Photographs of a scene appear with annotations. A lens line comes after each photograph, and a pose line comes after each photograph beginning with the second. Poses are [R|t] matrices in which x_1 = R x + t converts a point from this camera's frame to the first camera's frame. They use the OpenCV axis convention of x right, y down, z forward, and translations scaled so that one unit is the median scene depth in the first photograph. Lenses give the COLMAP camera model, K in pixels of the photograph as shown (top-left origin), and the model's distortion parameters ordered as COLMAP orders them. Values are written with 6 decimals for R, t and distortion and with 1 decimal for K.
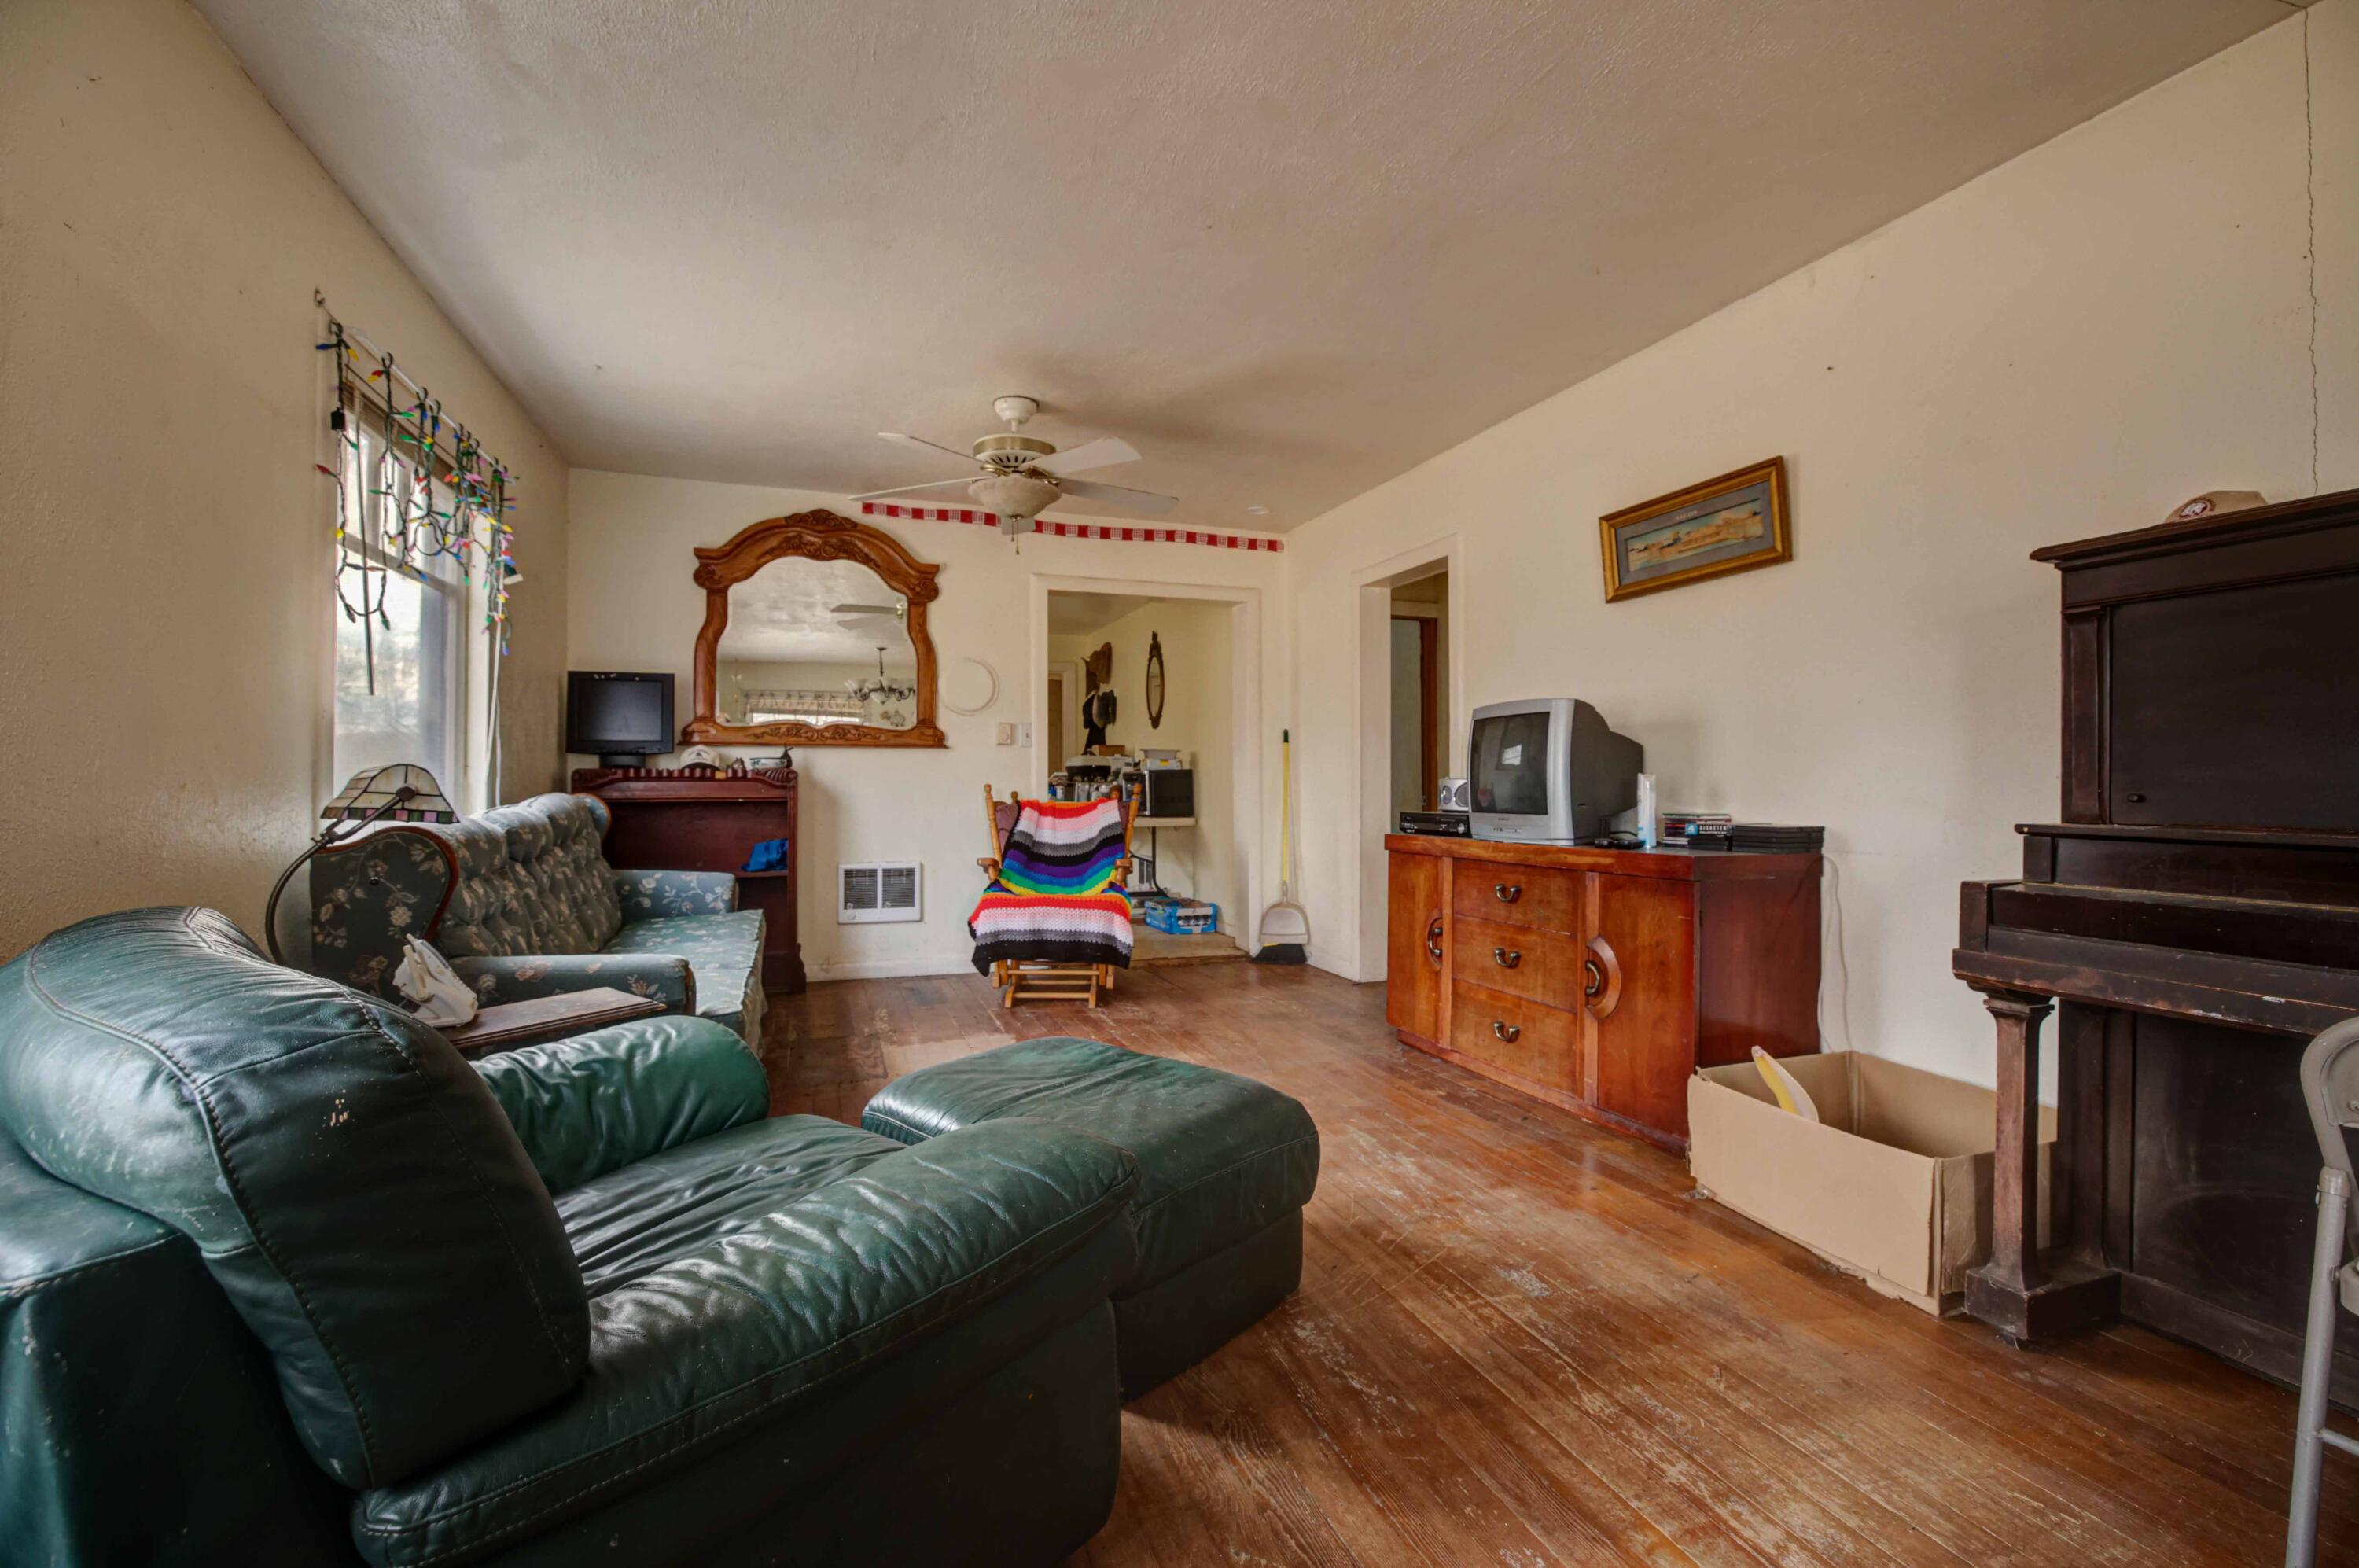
lens RADIAL K [[1002.7, 0, 1199.7], [0, 1002.7, 776.9], [0, 0, 1]] dist [-0.042515, 0.014249]
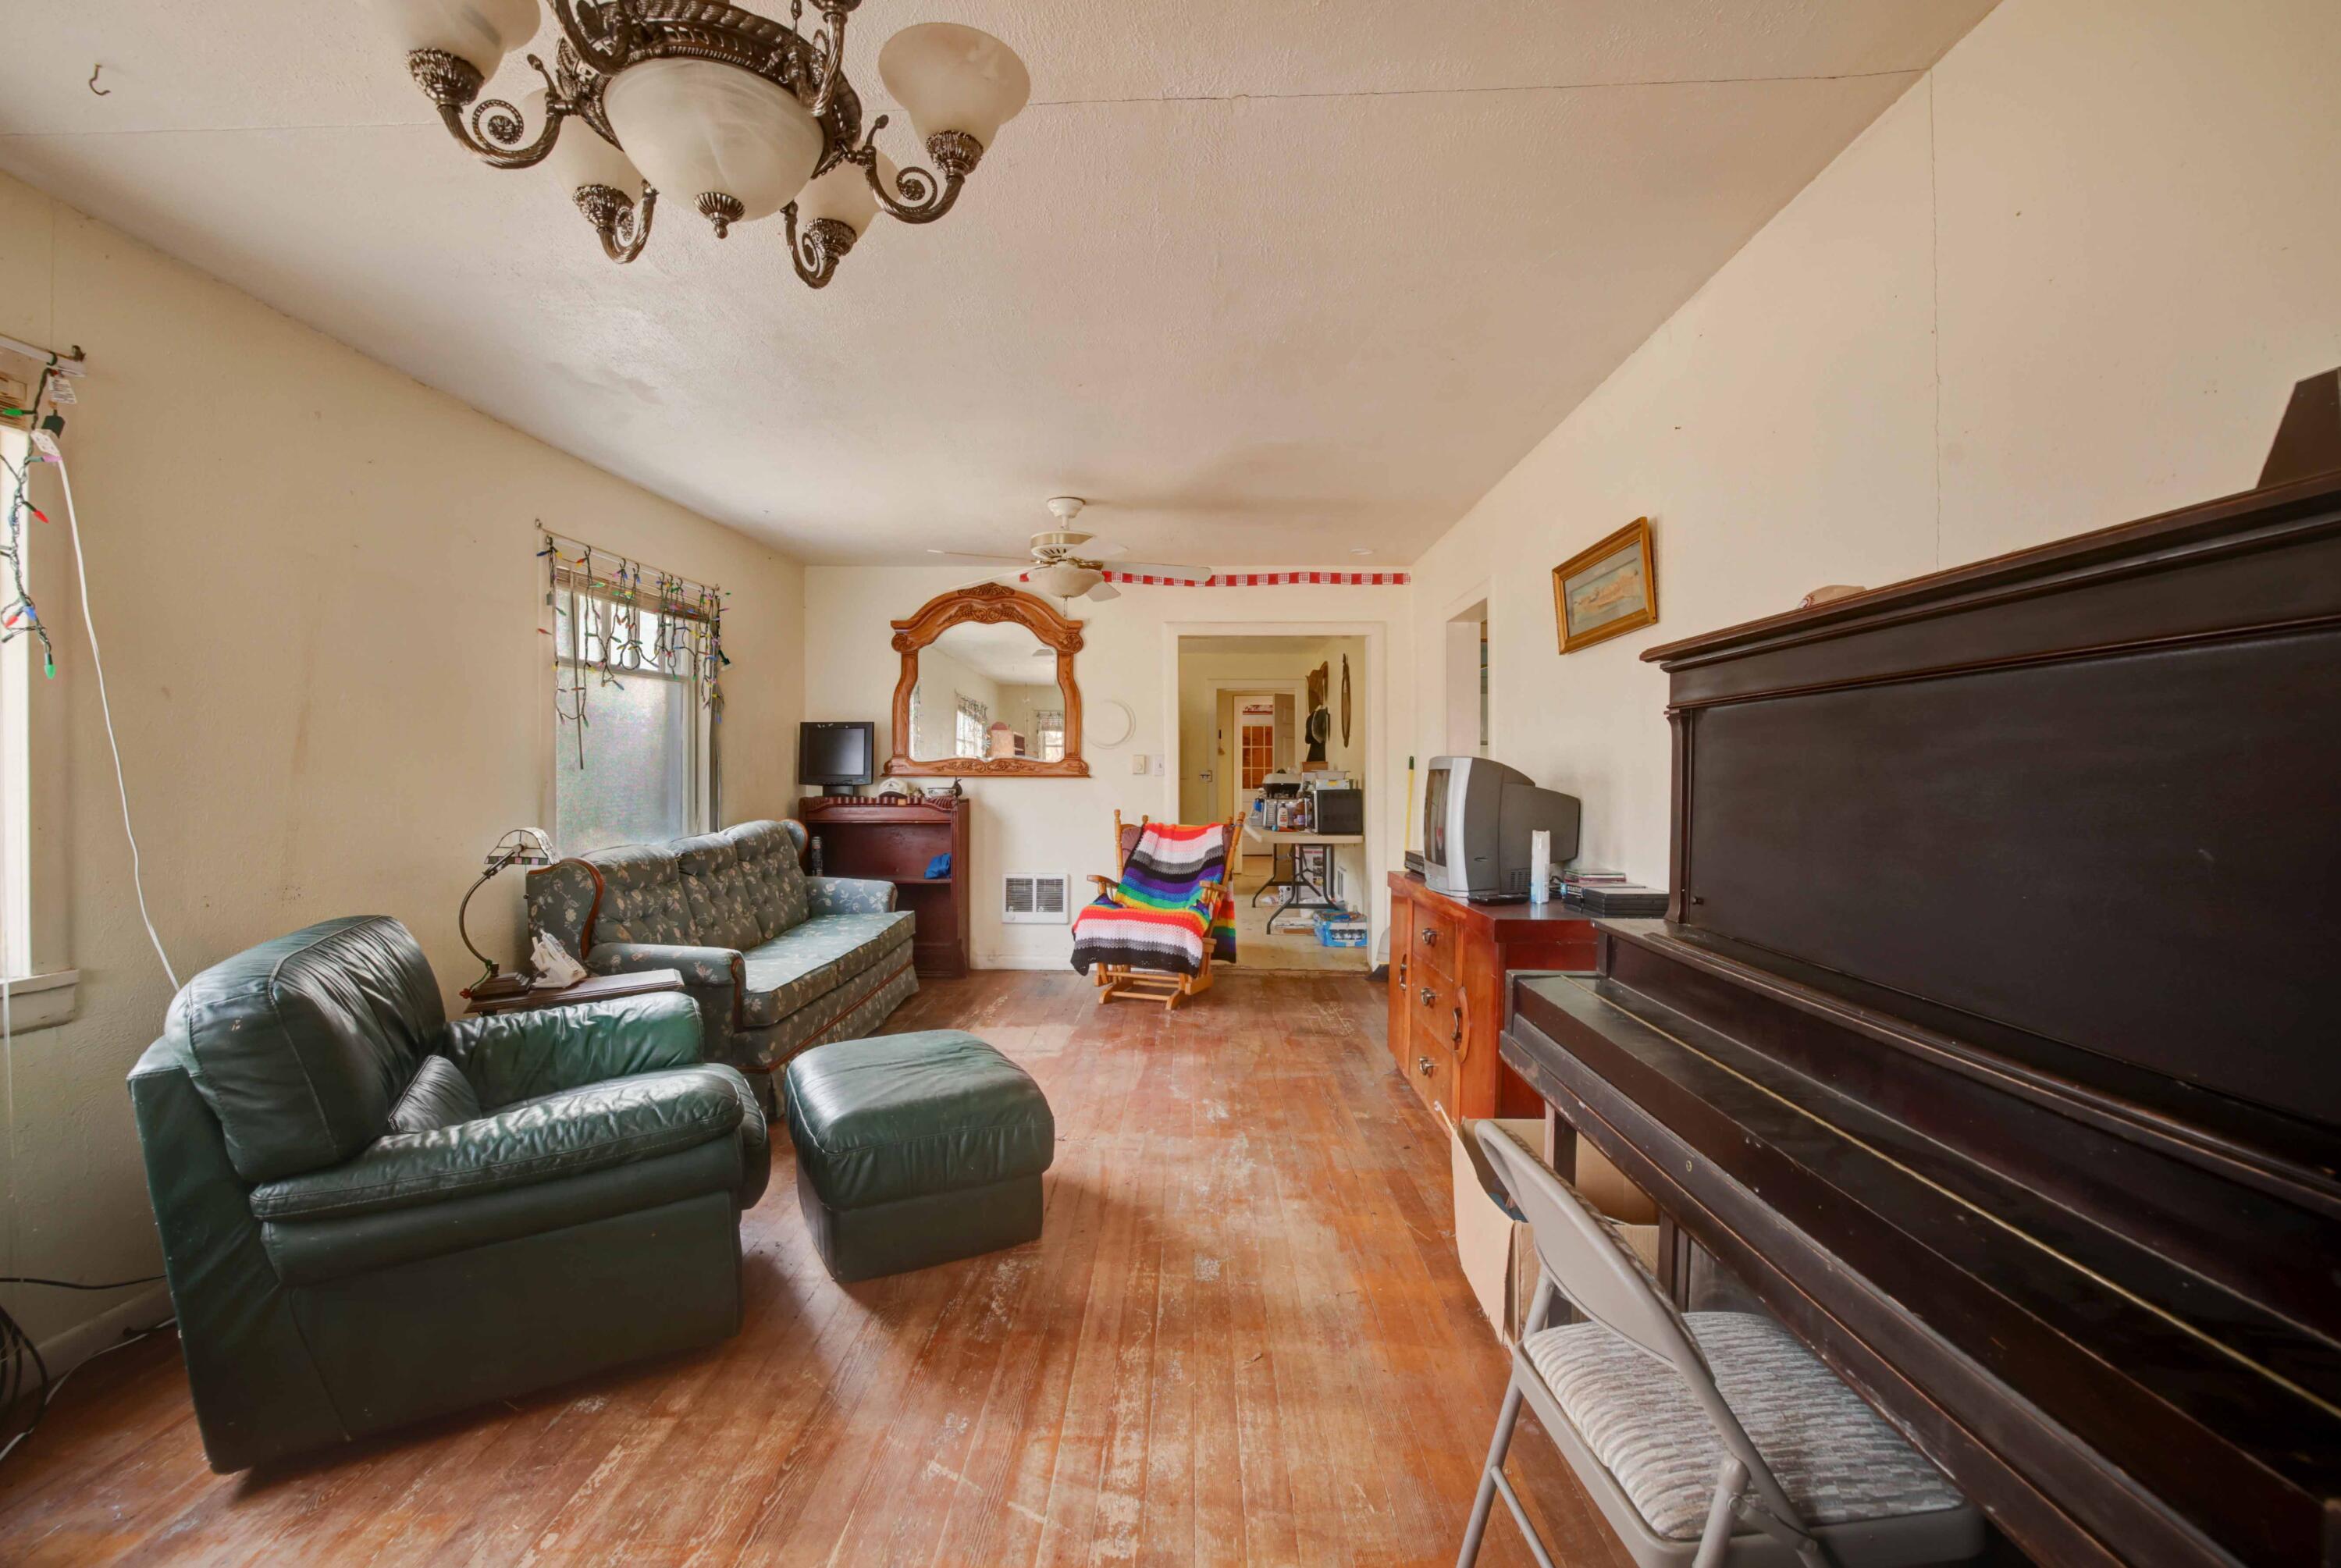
lens RADIAL K [[994.6, 0, 1170.5], [0, 994.6, 784.0], [0, 0, 1]] dist [-0.034123, 0.000266]
pose [[0.932336, 0.005654, -0.361549, 0.295167], [-0.001600, 0.999932, 0.011510, -0.039943], [0.361590, -0.010153, 0.932282, -0.056348]]
